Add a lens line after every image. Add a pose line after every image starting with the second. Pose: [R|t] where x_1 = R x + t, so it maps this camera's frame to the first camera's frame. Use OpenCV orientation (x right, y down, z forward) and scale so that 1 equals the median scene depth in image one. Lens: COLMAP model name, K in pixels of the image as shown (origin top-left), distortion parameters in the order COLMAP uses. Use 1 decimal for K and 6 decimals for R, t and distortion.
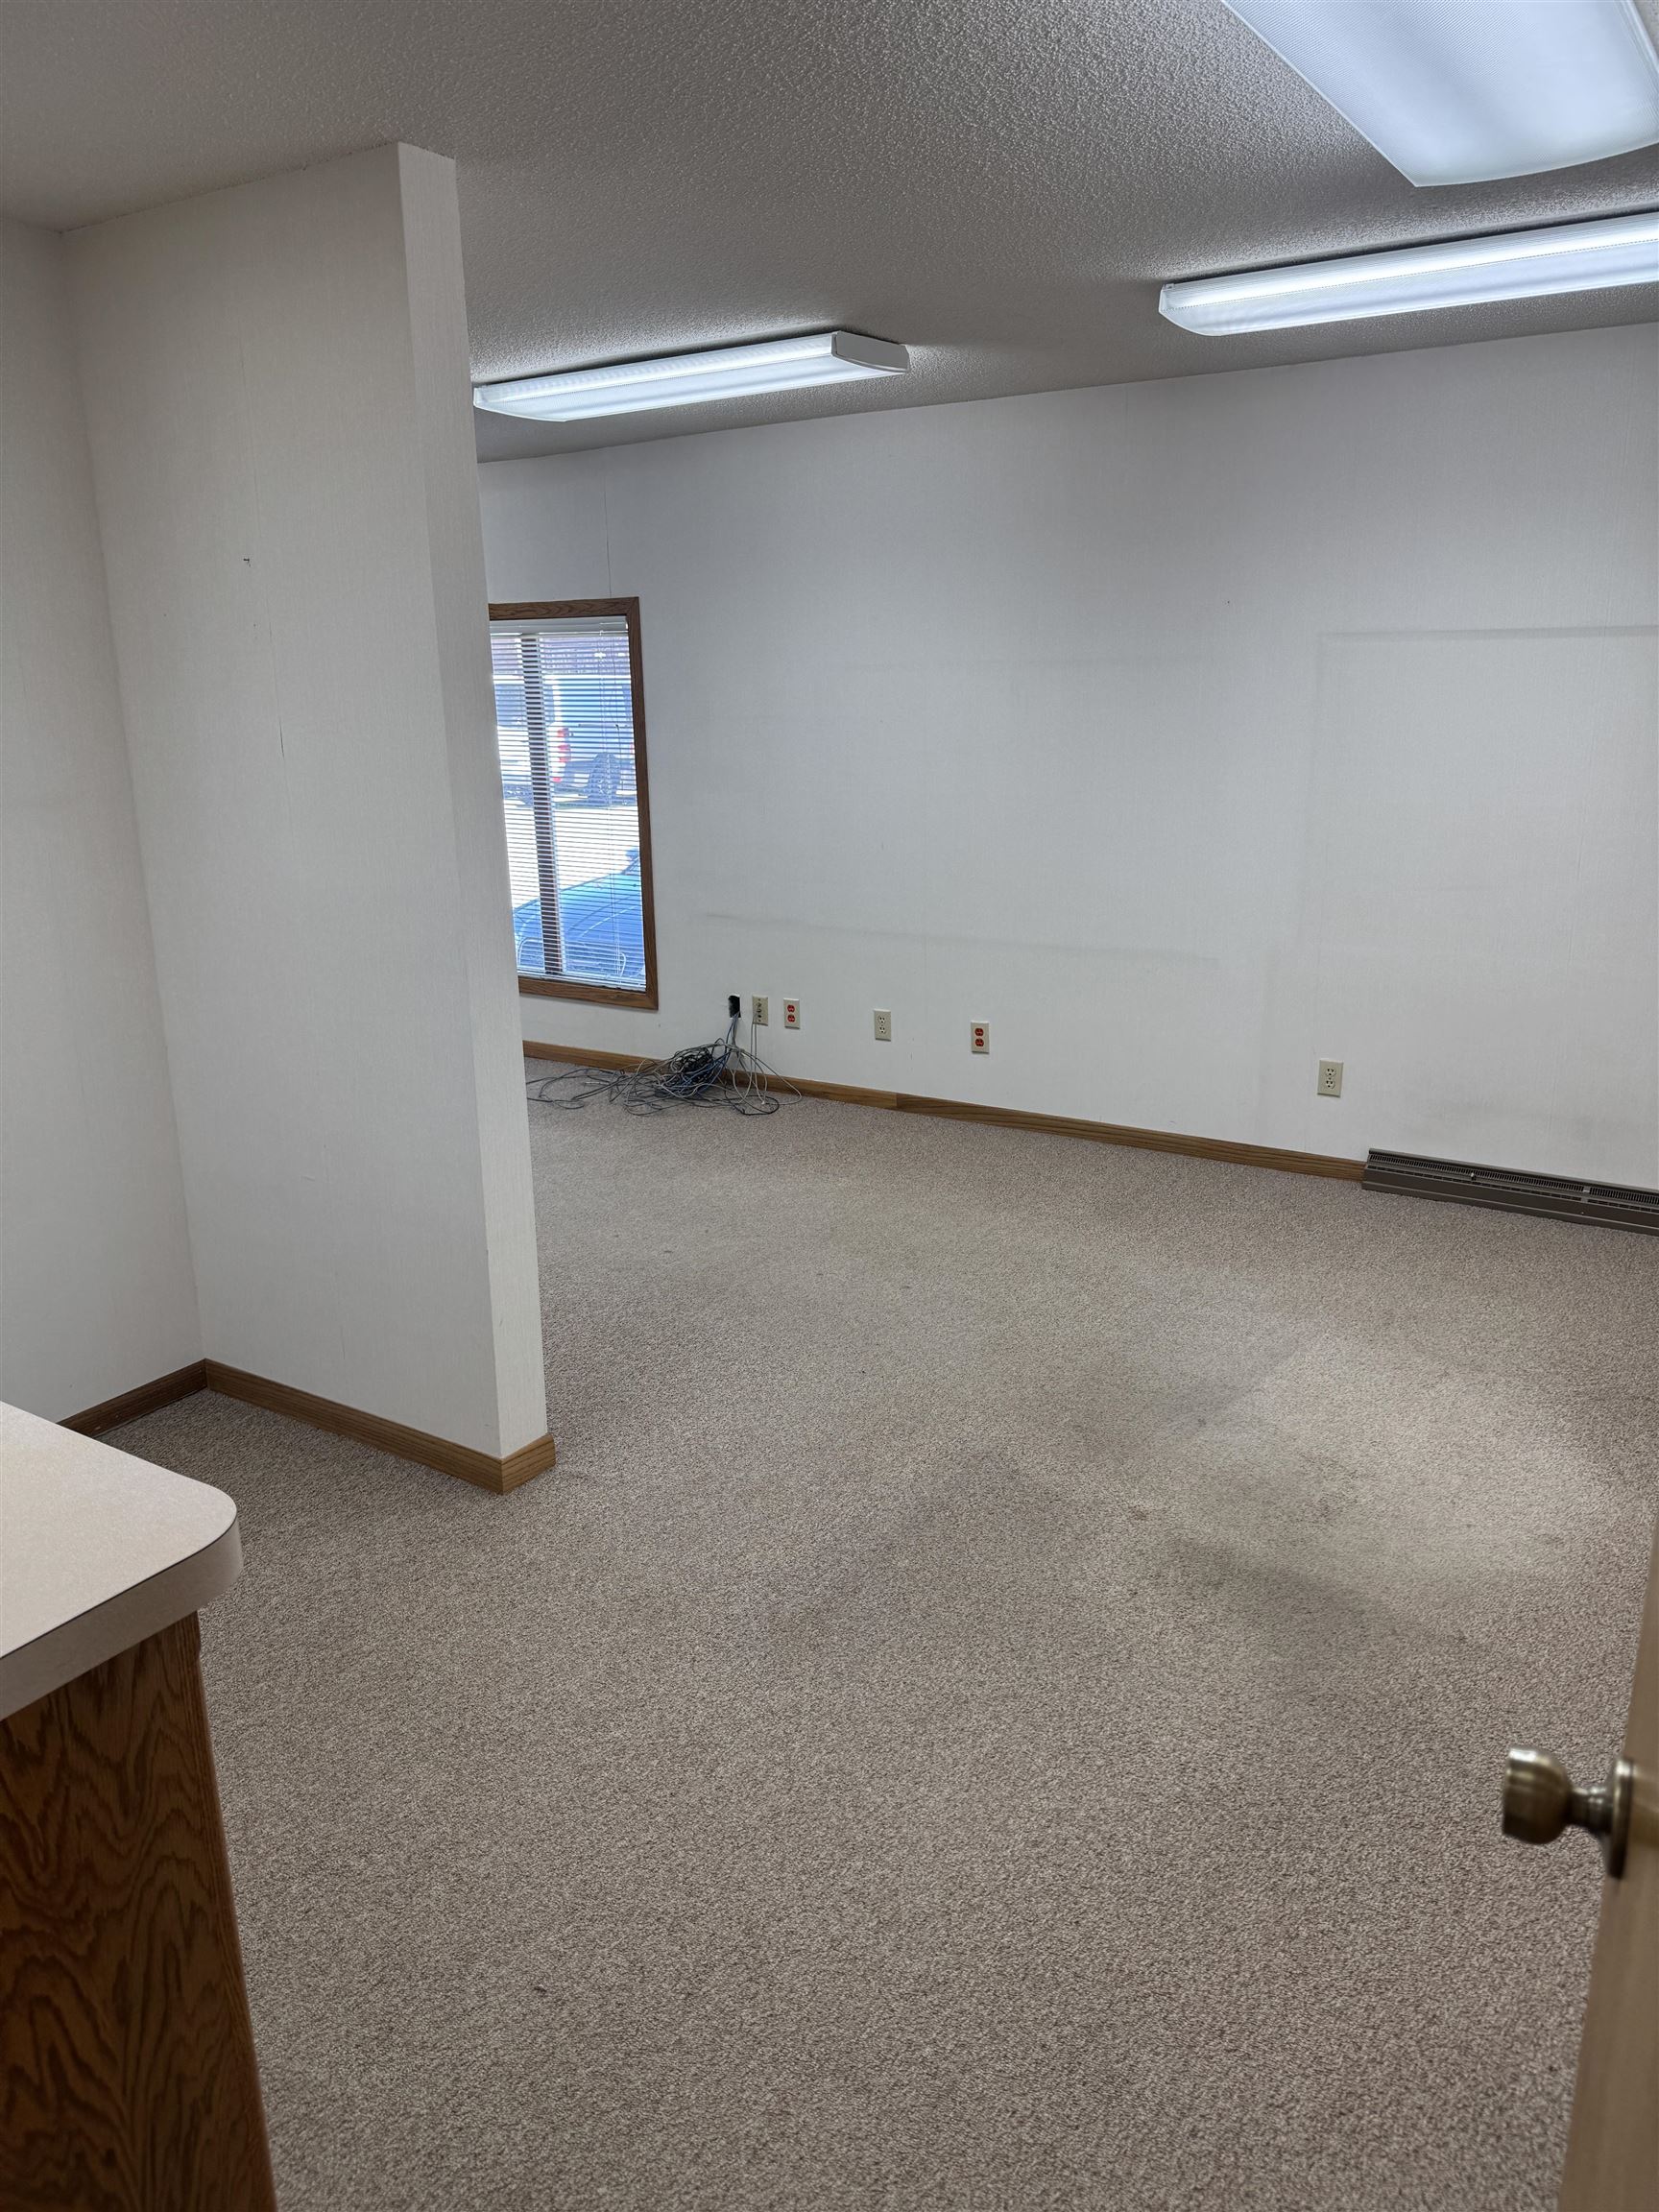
lens RADIAL K [[1558.9, 0, 812.3], [0, 1558.9, 1123.8], [0, 0, 1]] dist [0.033737, -0.029796]
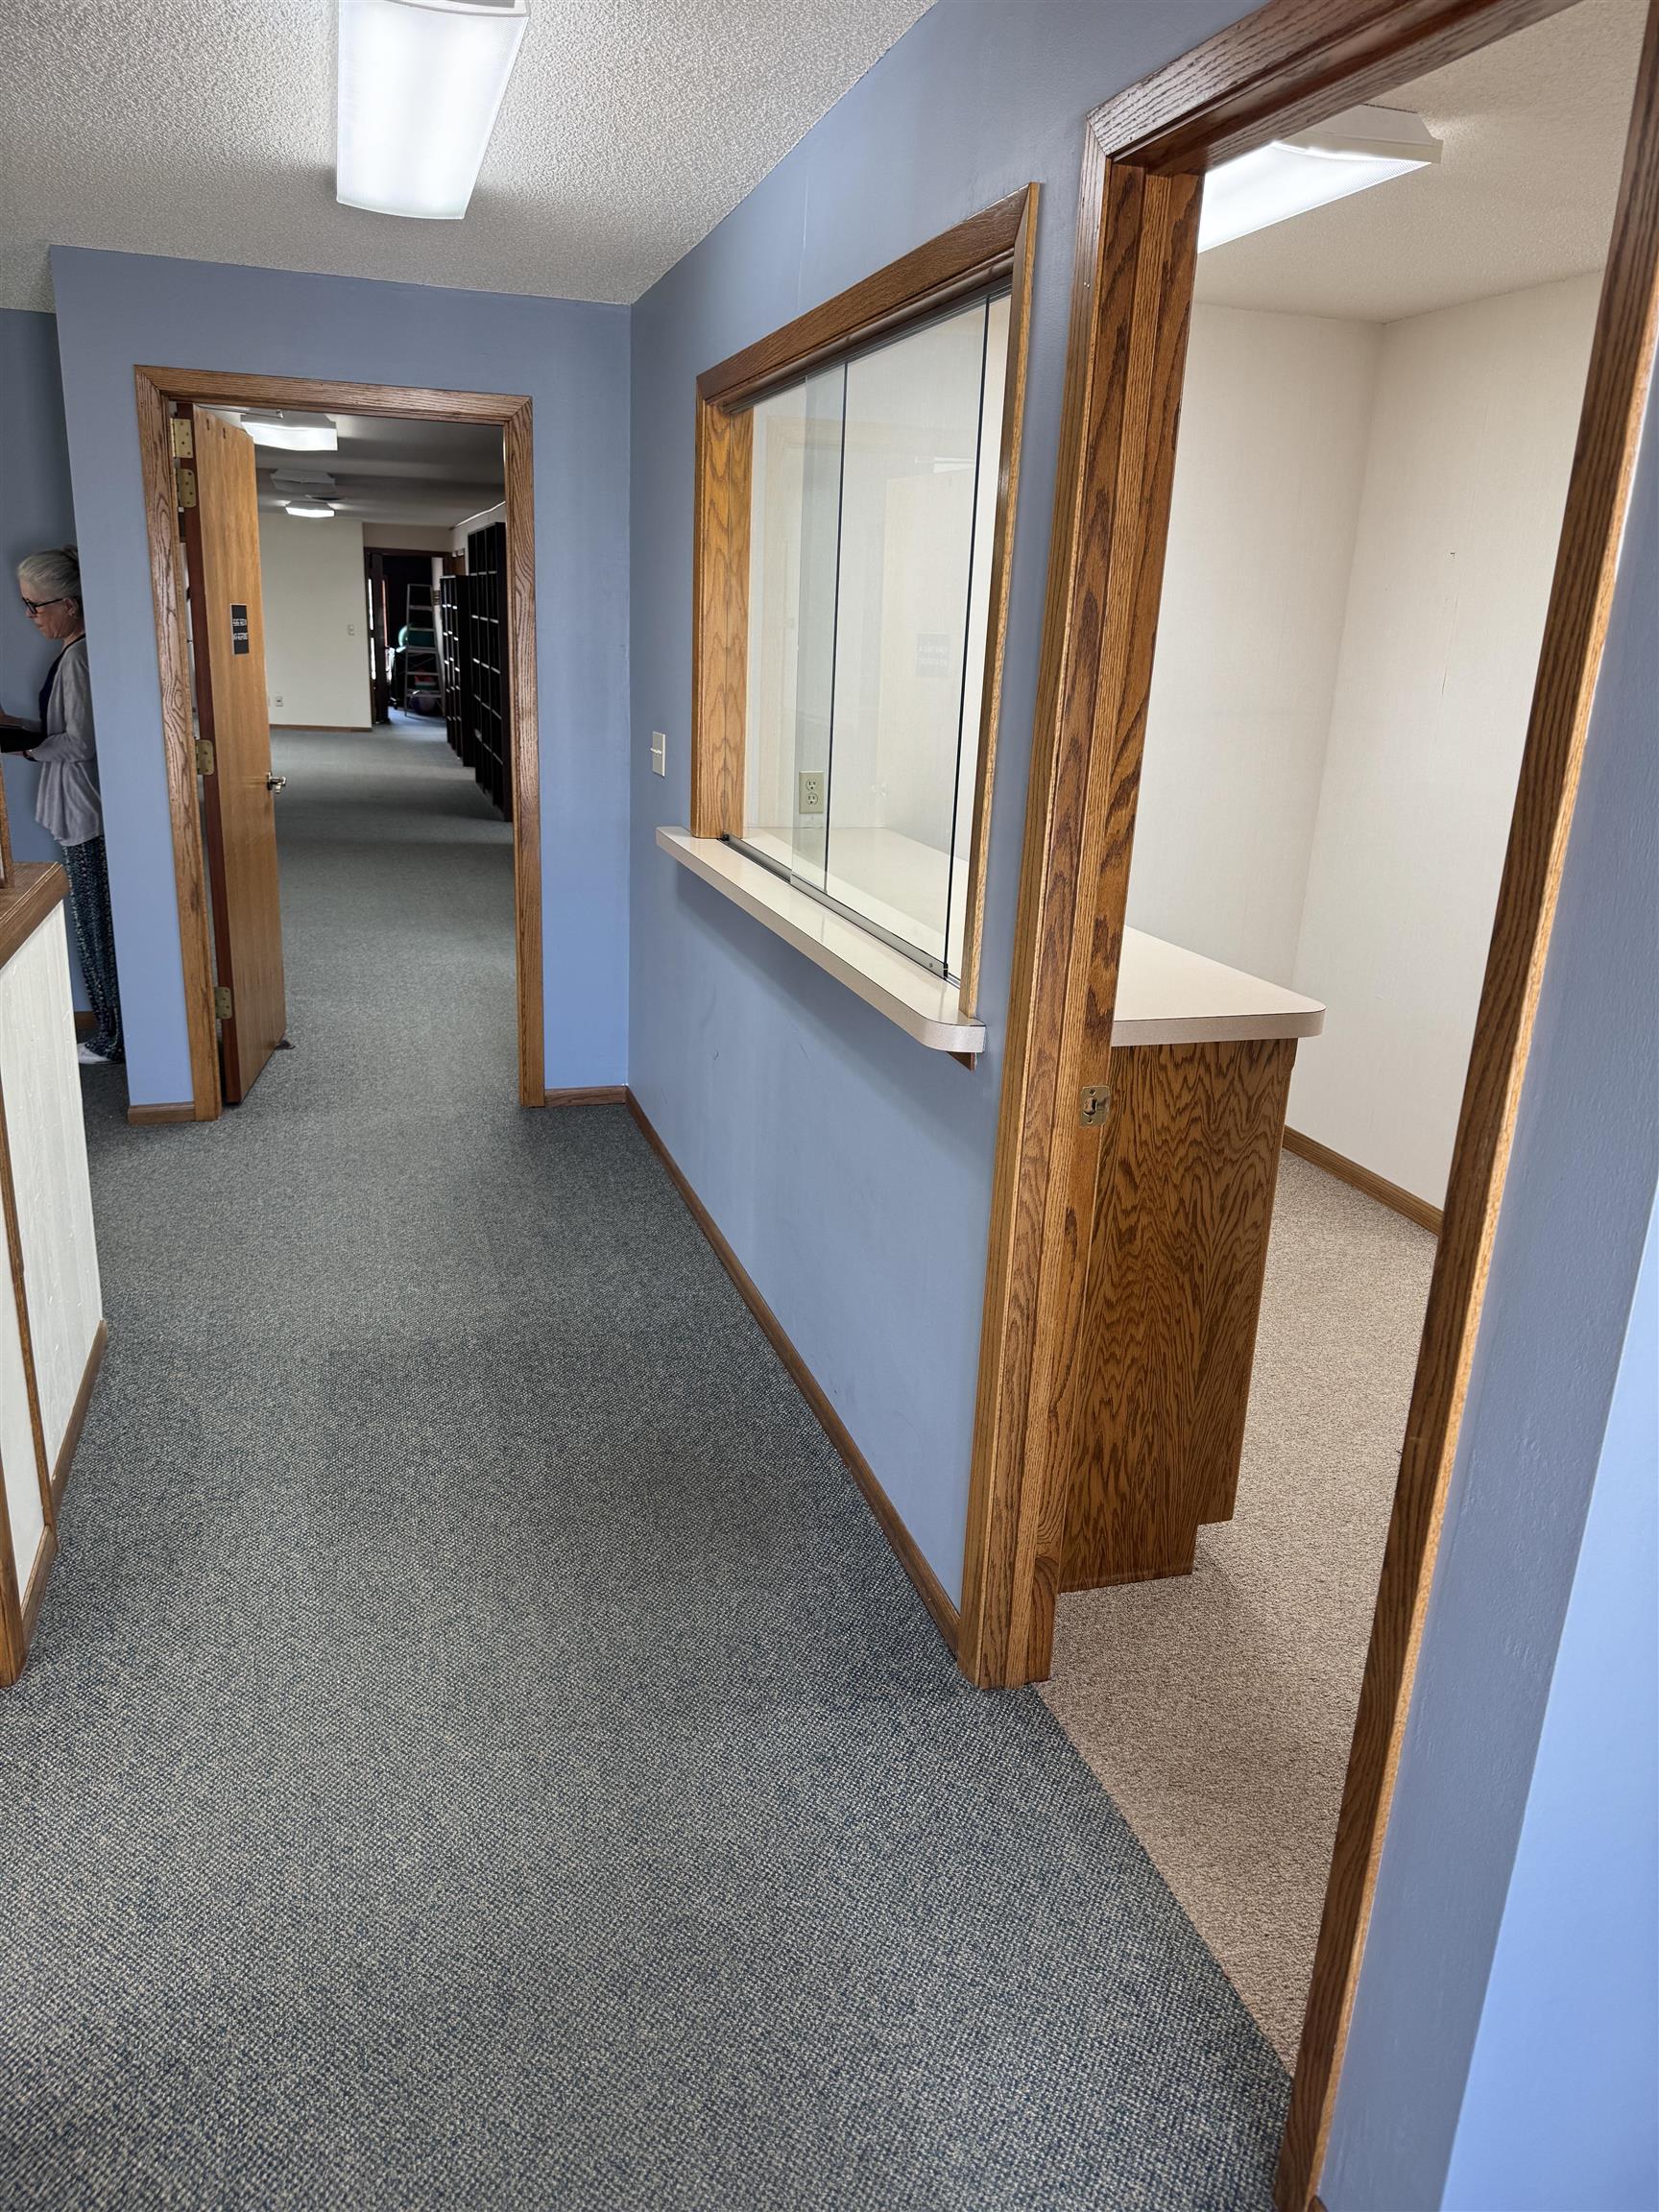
lens RADIAL K [[1558.9, 0, 811.2], [0, 1558.9, 1087.5], [0, 0, 1]] dist [0.033737, -0.029796]
pose [[0.763953, 0.229422, -0.603109, 0.431598], [-0.232852, 0.969699, 0.073921, 0.354104], [0.601793, 0.083963, 0.794226, -1.168106]]
